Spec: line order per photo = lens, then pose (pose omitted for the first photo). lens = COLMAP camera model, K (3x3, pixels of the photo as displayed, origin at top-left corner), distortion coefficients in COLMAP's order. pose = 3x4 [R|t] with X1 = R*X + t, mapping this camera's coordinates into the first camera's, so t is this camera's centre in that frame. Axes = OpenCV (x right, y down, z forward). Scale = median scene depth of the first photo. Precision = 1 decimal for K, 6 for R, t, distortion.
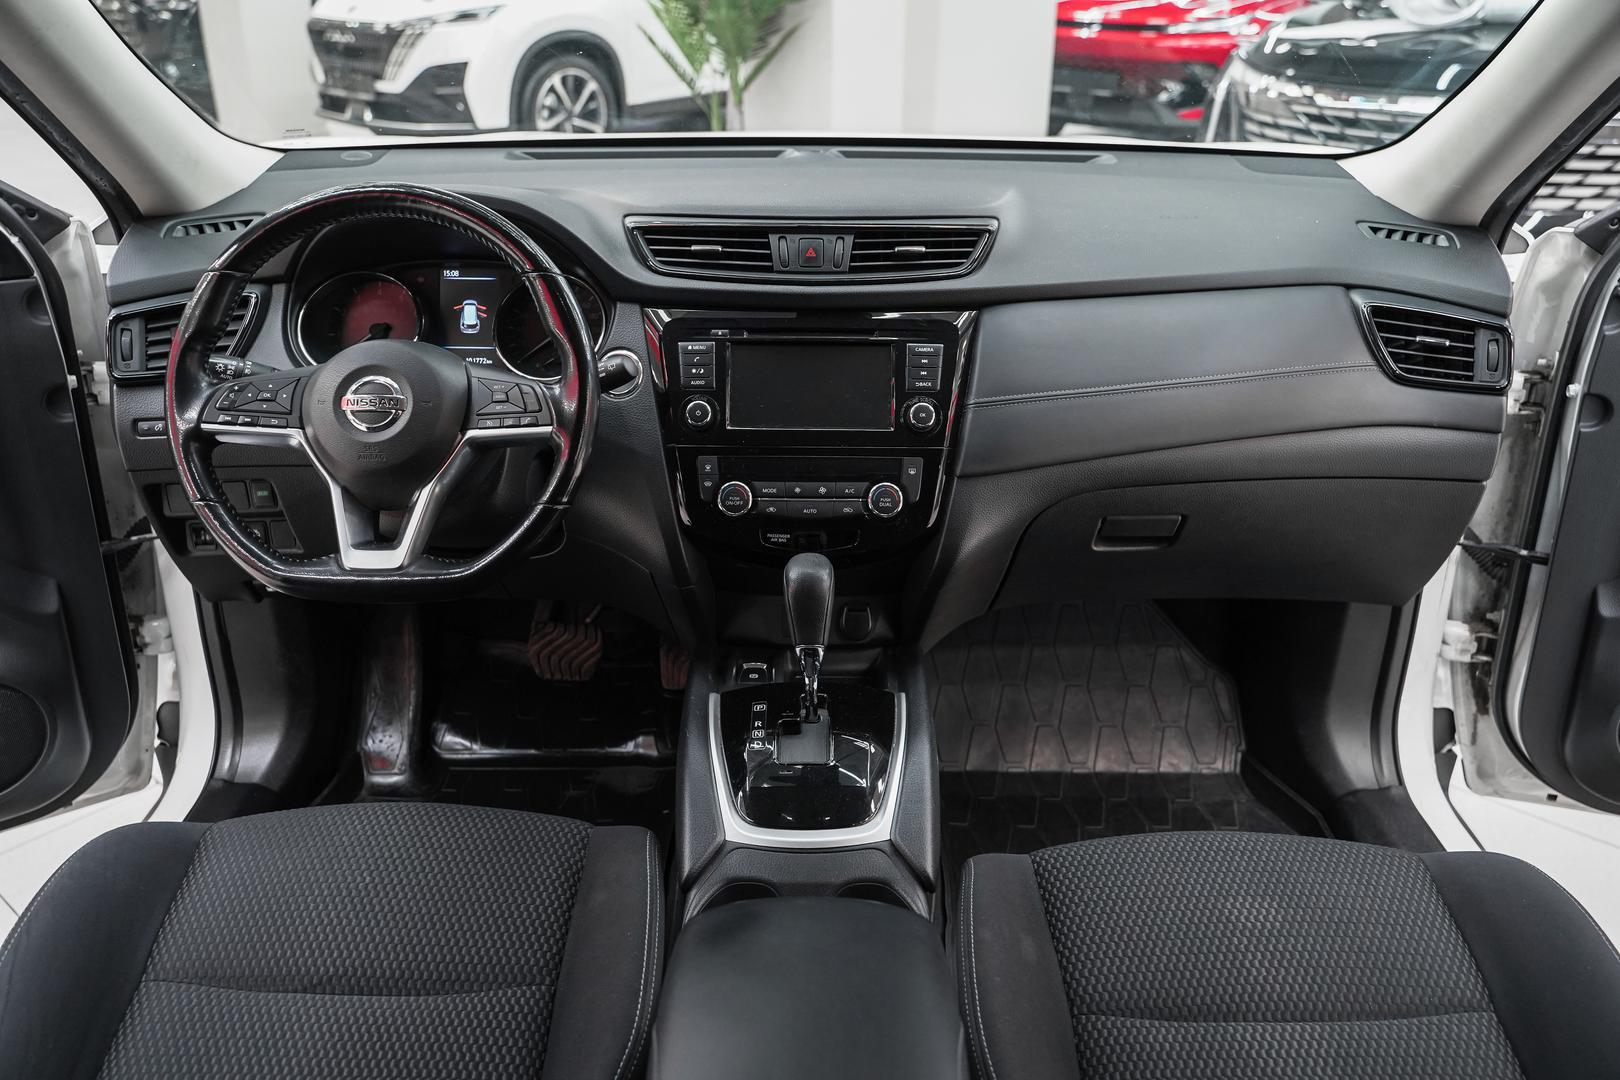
lens RADIAL K [[1286.5, 0, 804.8], [0, 1286.5, 531.1], [0, 0, 1]] dist [-0.013878, 0.012047]
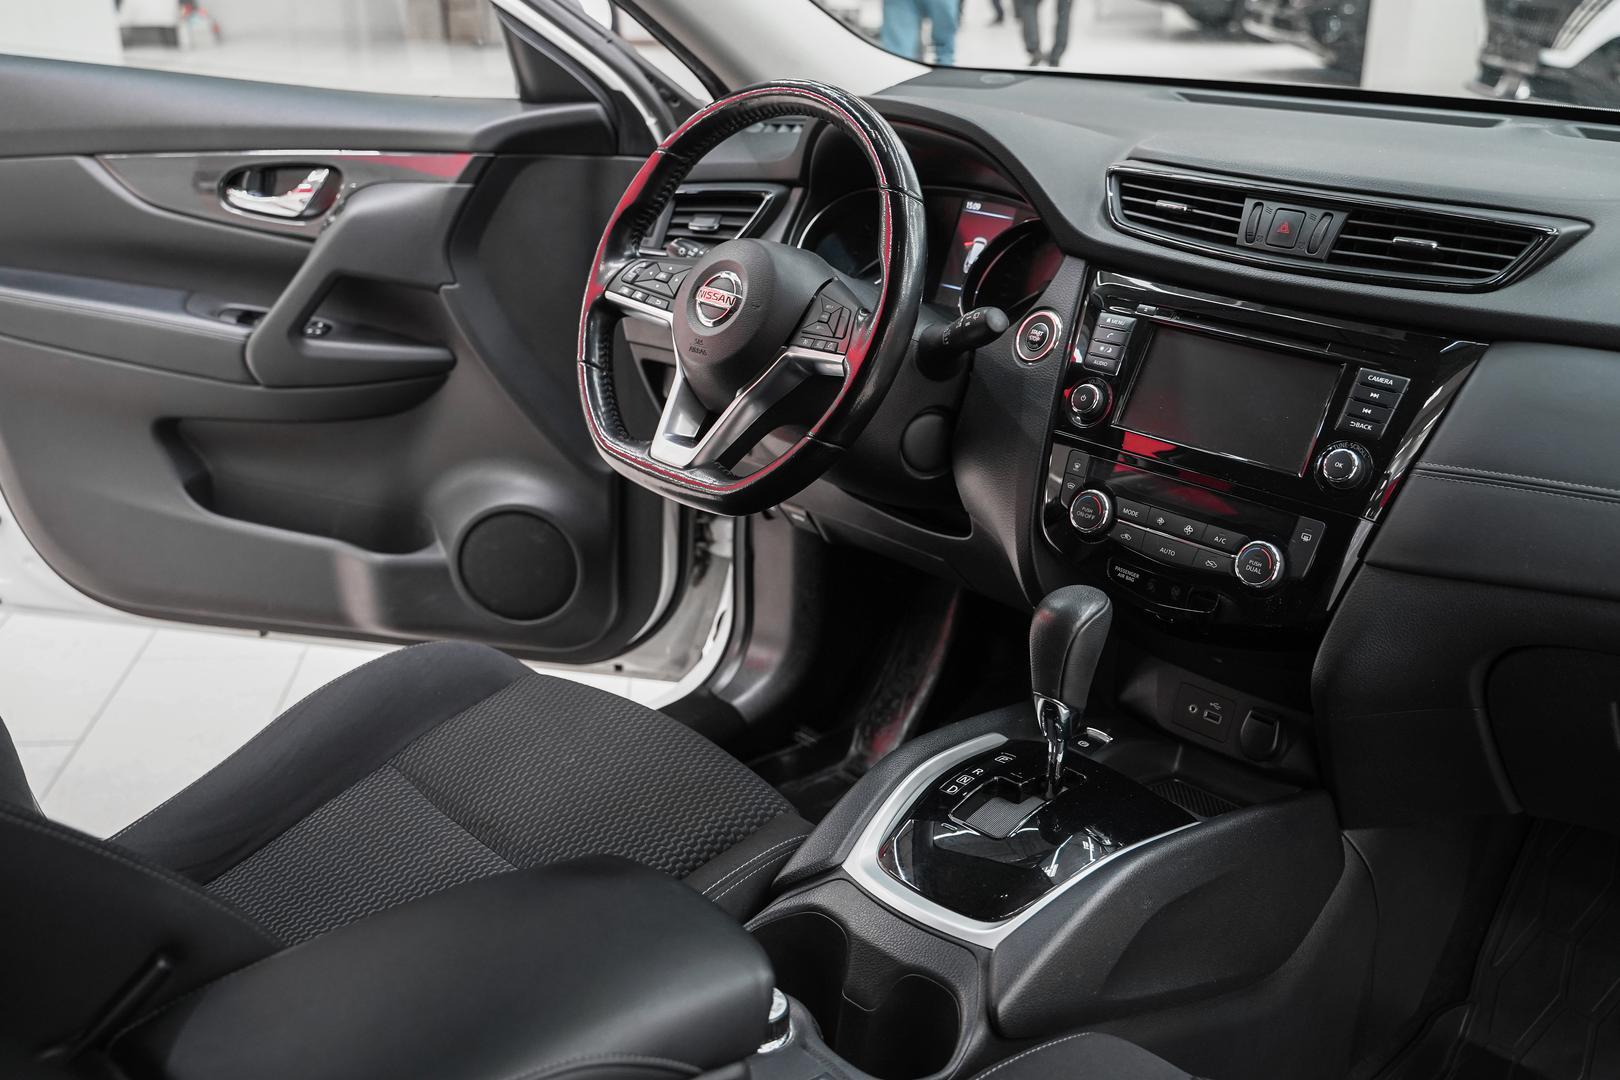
lens RADIAL K [[1630.3, 0, 784.1], [0, 1630.3, 516.3], [0, 0, 1]] dist [0.001215, 0.000000]
pose [[0.691917, 0.253351, -0.676065, 0.487343], [-0.294338, 0.954043, 0.056282, -0.022790], [0.659254, 0.160049, 0.734689, 0.131183]]
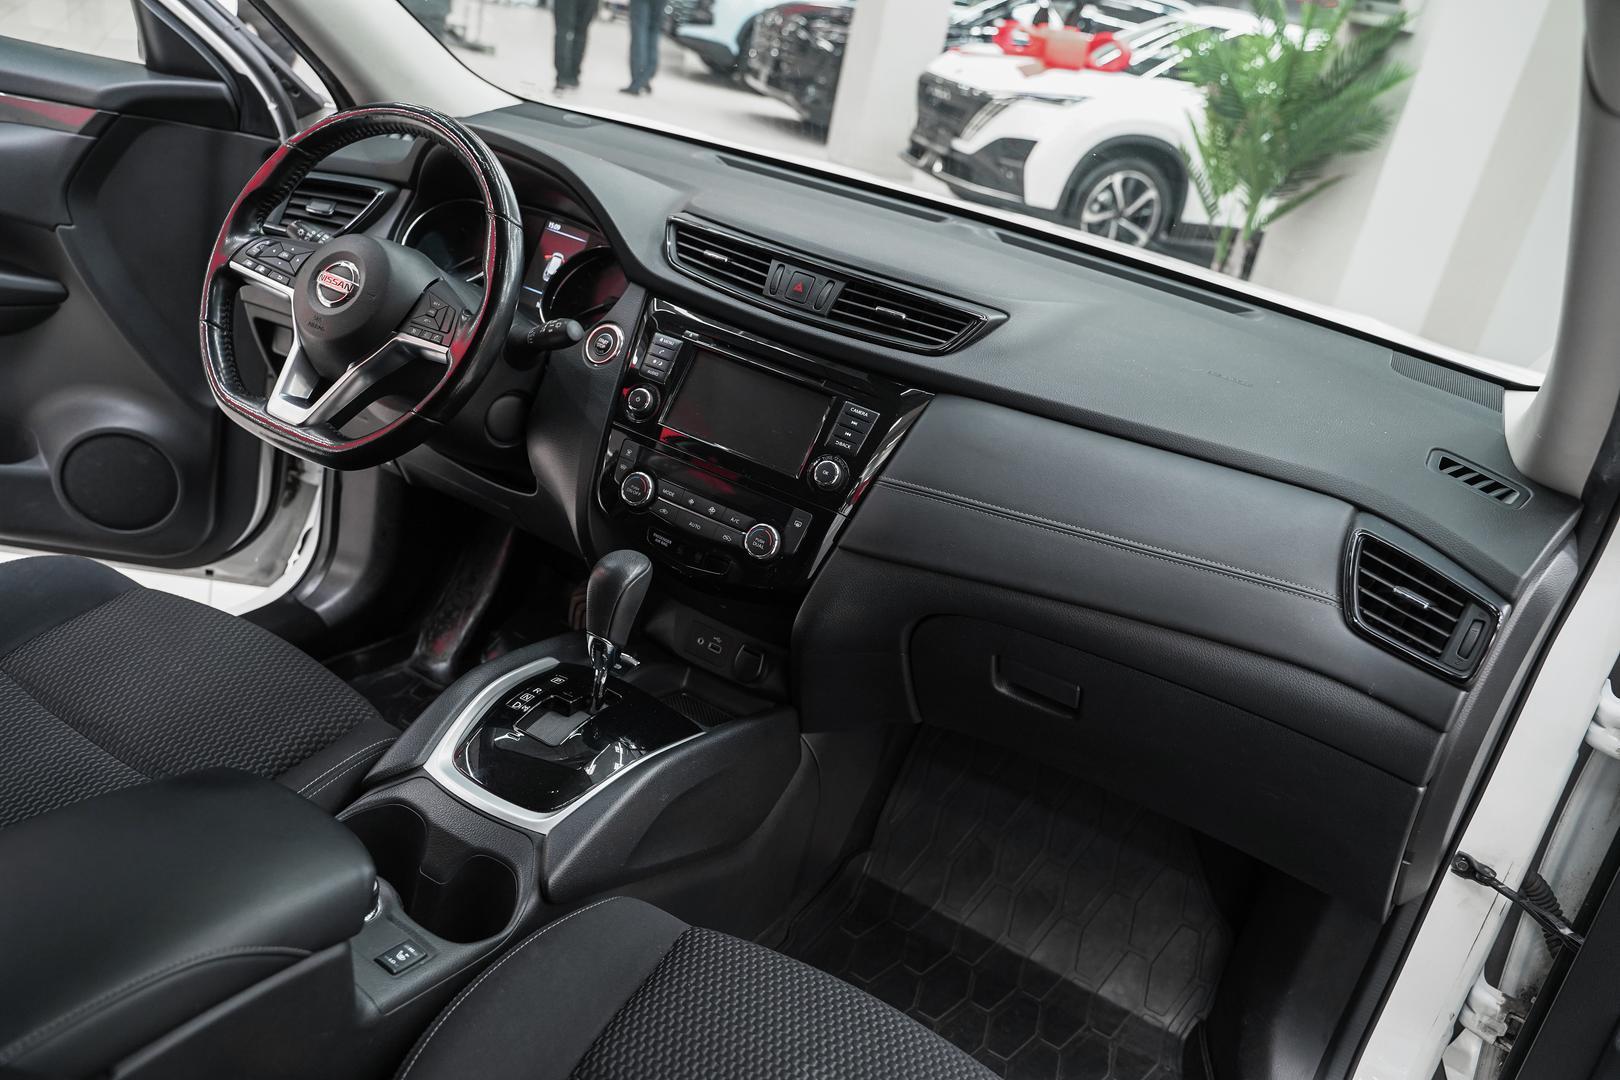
lens RADIAL K [[1286.5, 0, 800.3], [0, 1286.5, 539.0], [0, 0, 1]] dist [-0.013878, 0.012047]
pose [[0.856001, 0.347924, -0.382376, 0.450703], [-0.372339, 0.928033, 0.010886, -0.046657], [0.358645, 0.133055, 0.923943, 0.106552]]
